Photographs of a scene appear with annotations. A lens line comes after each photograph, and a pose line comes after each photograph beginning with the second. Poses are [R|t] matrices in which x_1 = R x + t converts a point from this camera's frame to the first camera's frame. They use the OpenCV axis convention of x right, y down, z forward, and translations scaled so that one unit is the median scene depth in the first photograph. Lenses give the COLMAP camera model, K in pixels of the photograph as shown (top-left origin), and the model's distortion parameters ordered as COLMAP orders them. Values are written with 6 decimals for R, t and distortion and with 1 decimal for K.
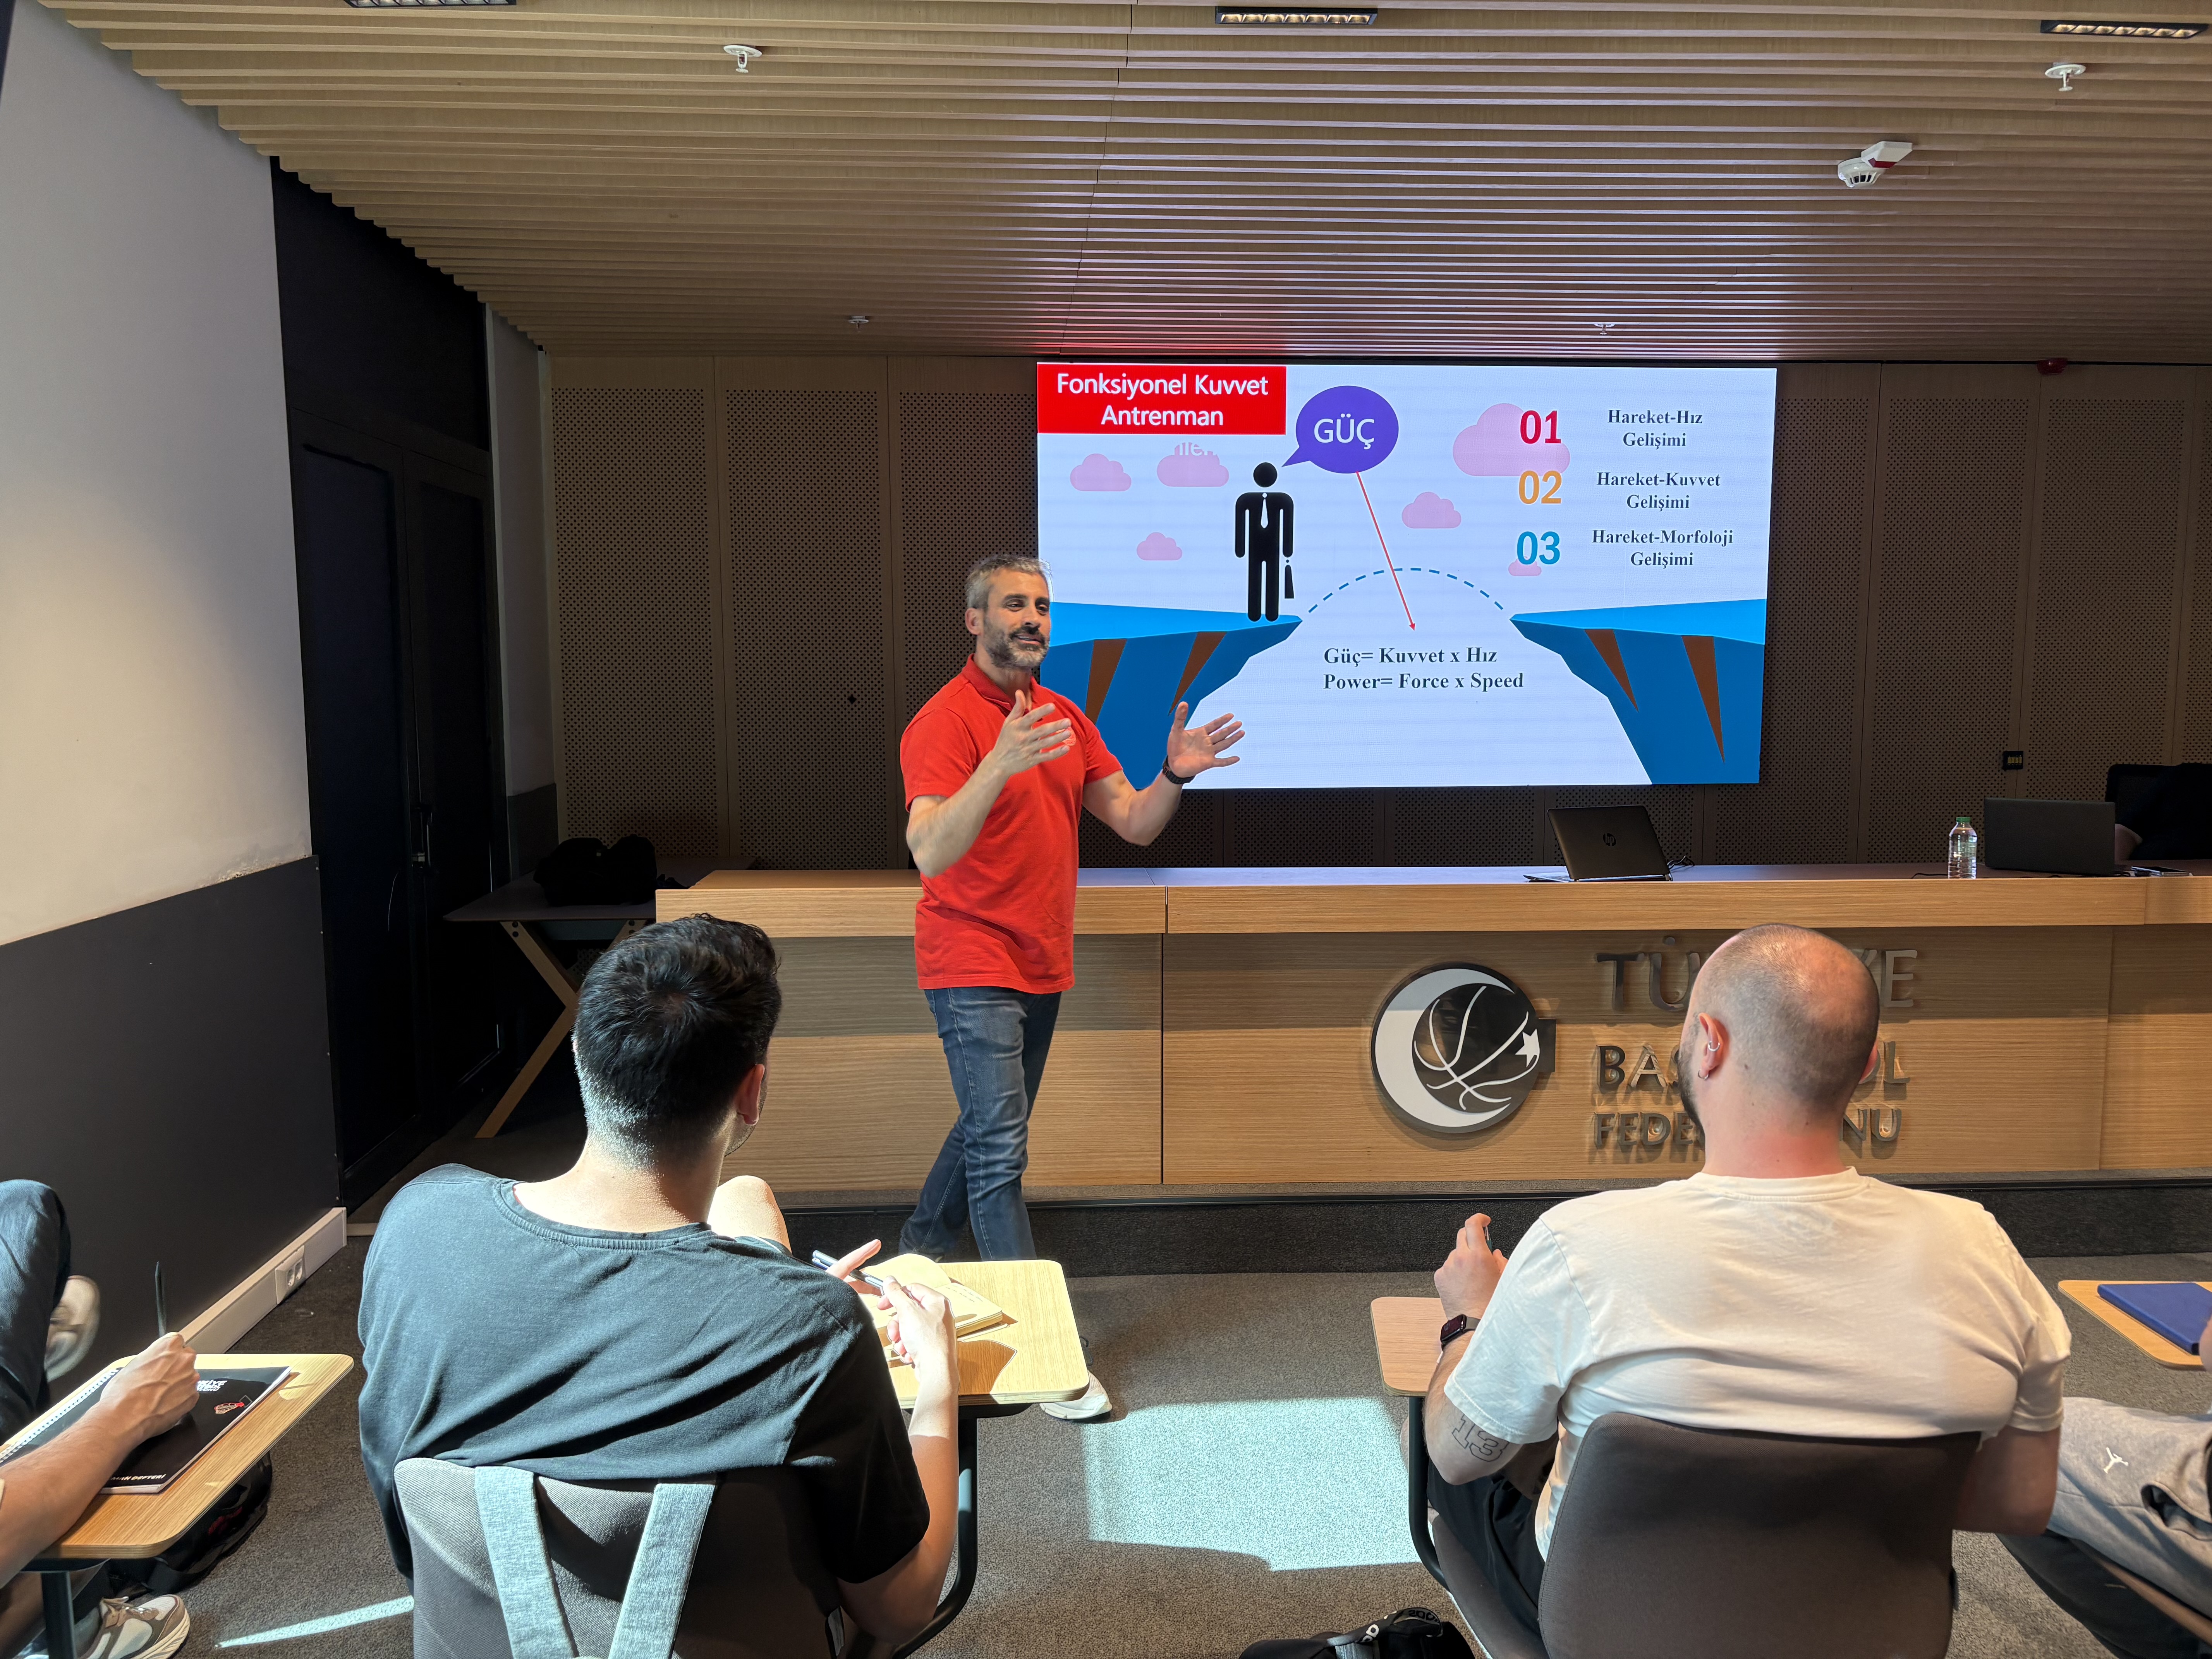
lens RADIAL K [[1636.1, 0, 1113.8], [0, 1636.1, 822.1], [0, 0, 1]] dist [-0.006201, -0.004506]
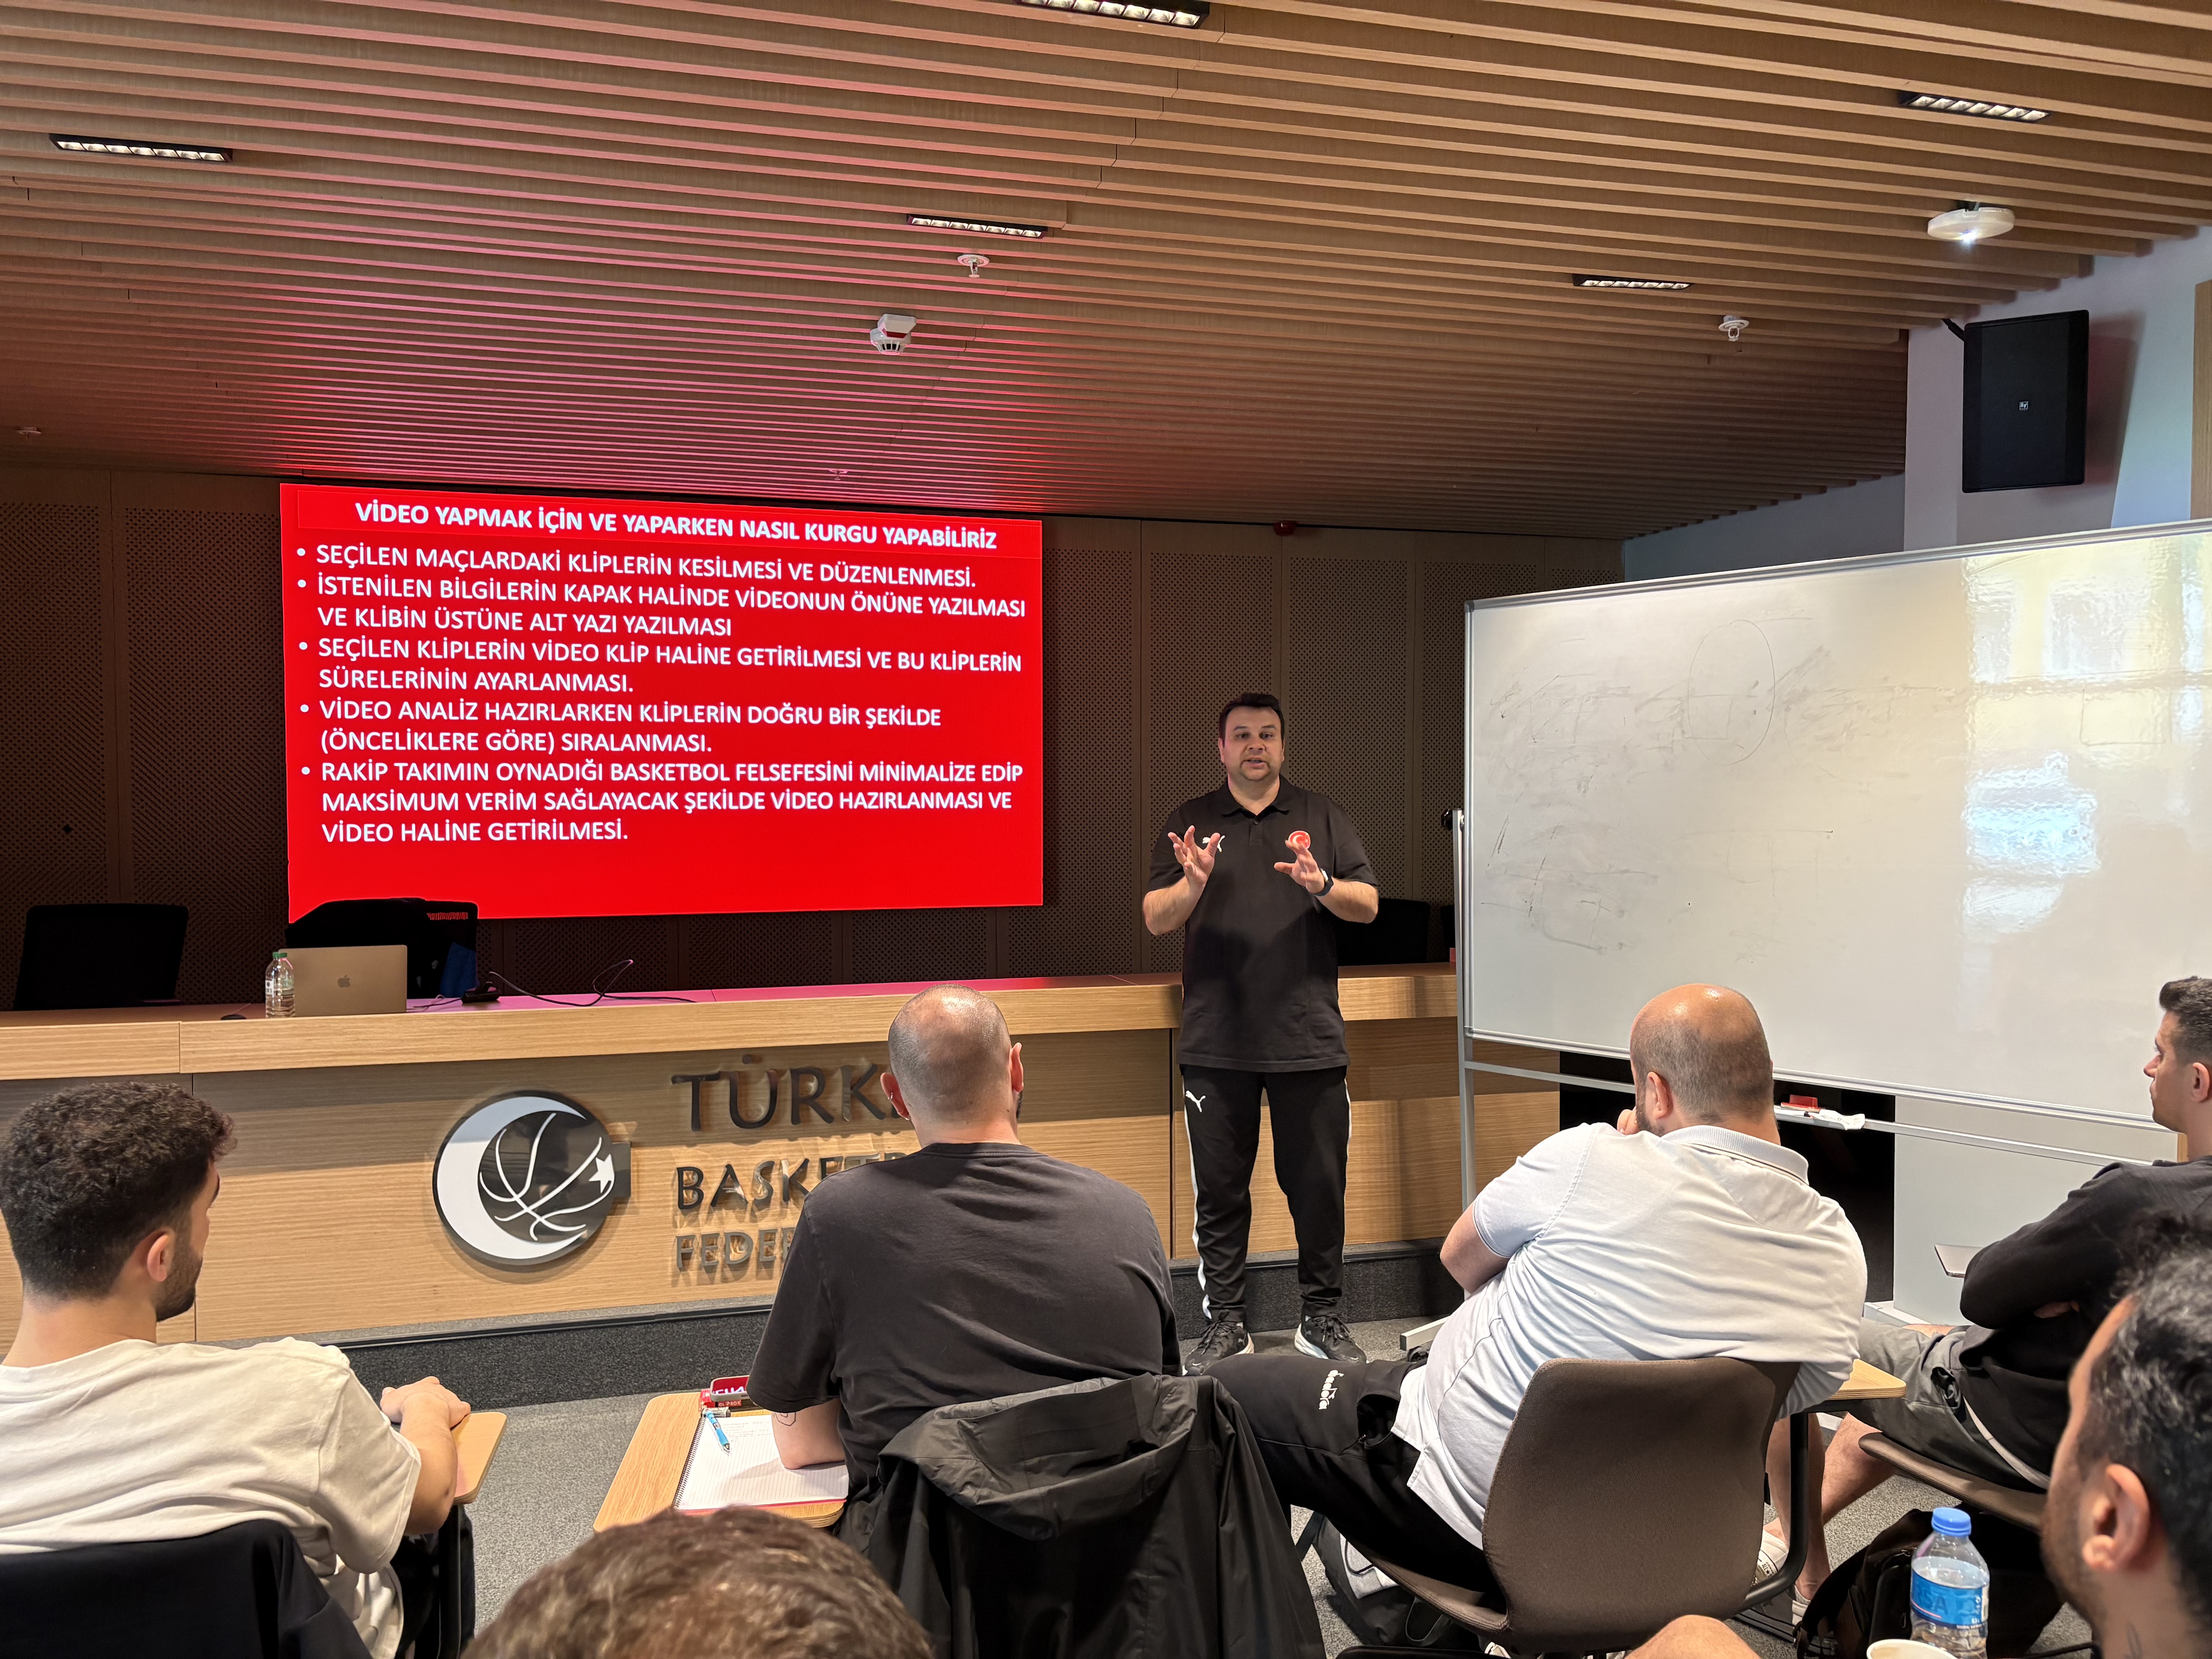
lens RADIAL K [[1636.1, 0, 1113.8], [0, 1636.1, 822.1], [0, 0, 1]] dist [-0.006201, -0.004506]
pose [[0.969944, -0.004440, 0.243288, 0.312902], [0.024616, 0.996495, -0.079954, 0.011639], [-0.242080, 0.083539, 0.966653, -0.059334]]
